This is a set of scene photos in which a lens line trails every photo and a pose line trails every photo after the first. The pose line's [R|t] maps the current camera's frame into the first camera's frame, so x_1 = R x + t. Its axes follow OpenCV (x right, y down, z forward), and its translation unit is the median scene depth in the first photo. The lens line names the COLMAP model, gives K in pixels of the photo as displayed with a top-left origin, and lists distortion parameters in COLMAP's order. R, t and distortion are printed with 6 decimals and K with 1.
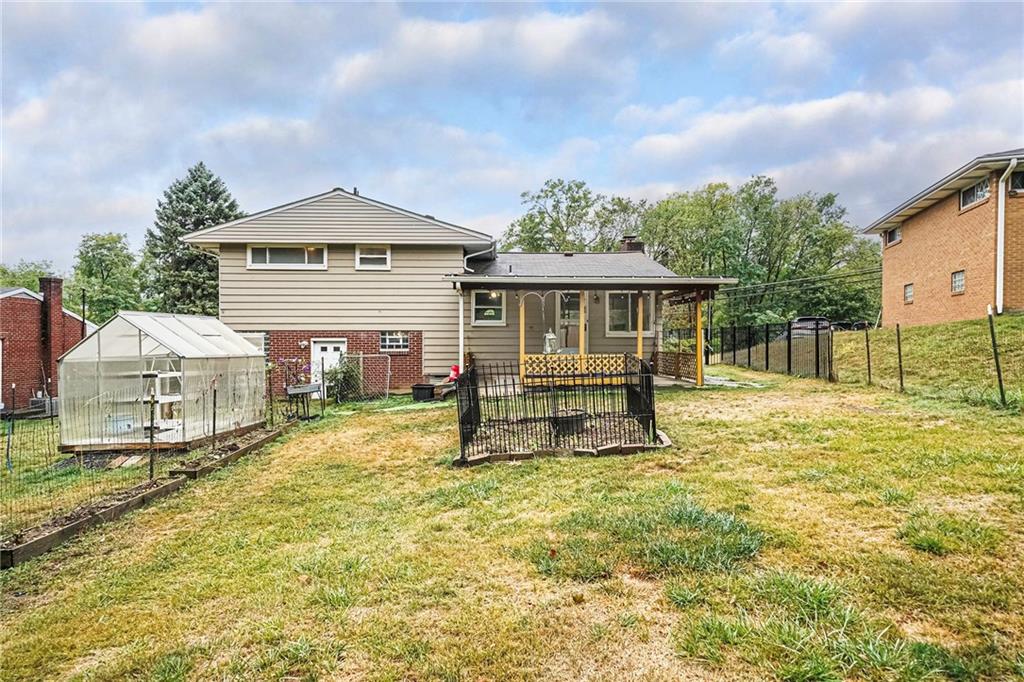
lens RADIAL K [[612.1, 0, 511.9], [0, 612.1, 341.1], [0, 0, 1]] dist [0.004174, 0.000845]
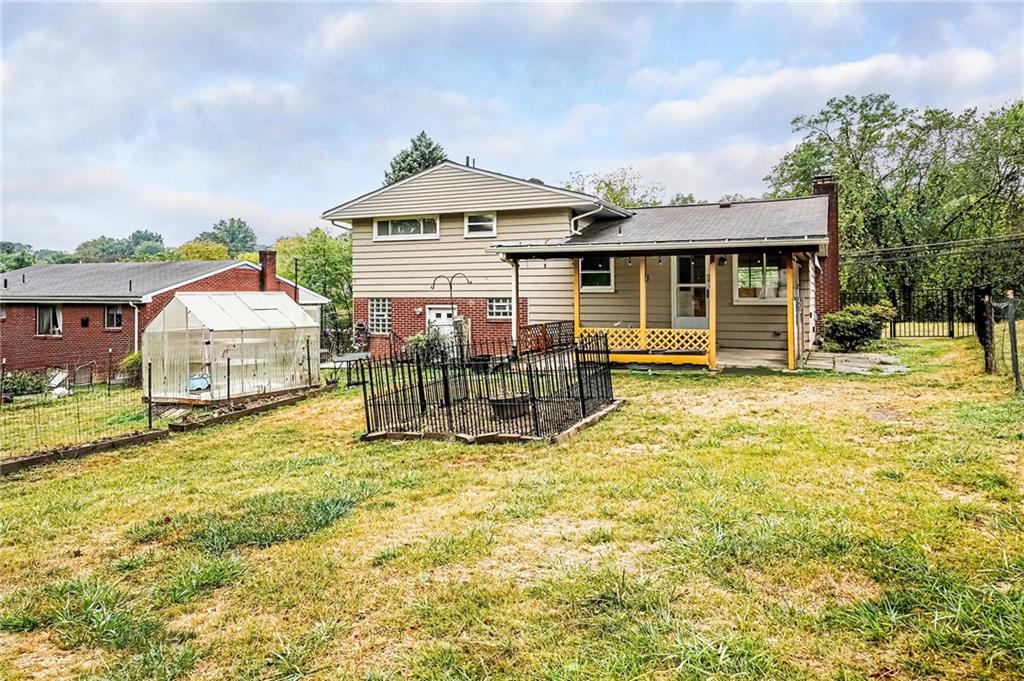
lens RADIAL K [[675.2, 0, 507.3], [0, 675.2, 291.9], [0, 0, 1]] dist [0.025987, 0.001484]
pose [[0.901385, -0.002141, -0.433012, 0.289595], [0.000713, 0.999994, -0.003460, -0.022508], [0.433017, 0.002810, 0.901381, 0.021182]]
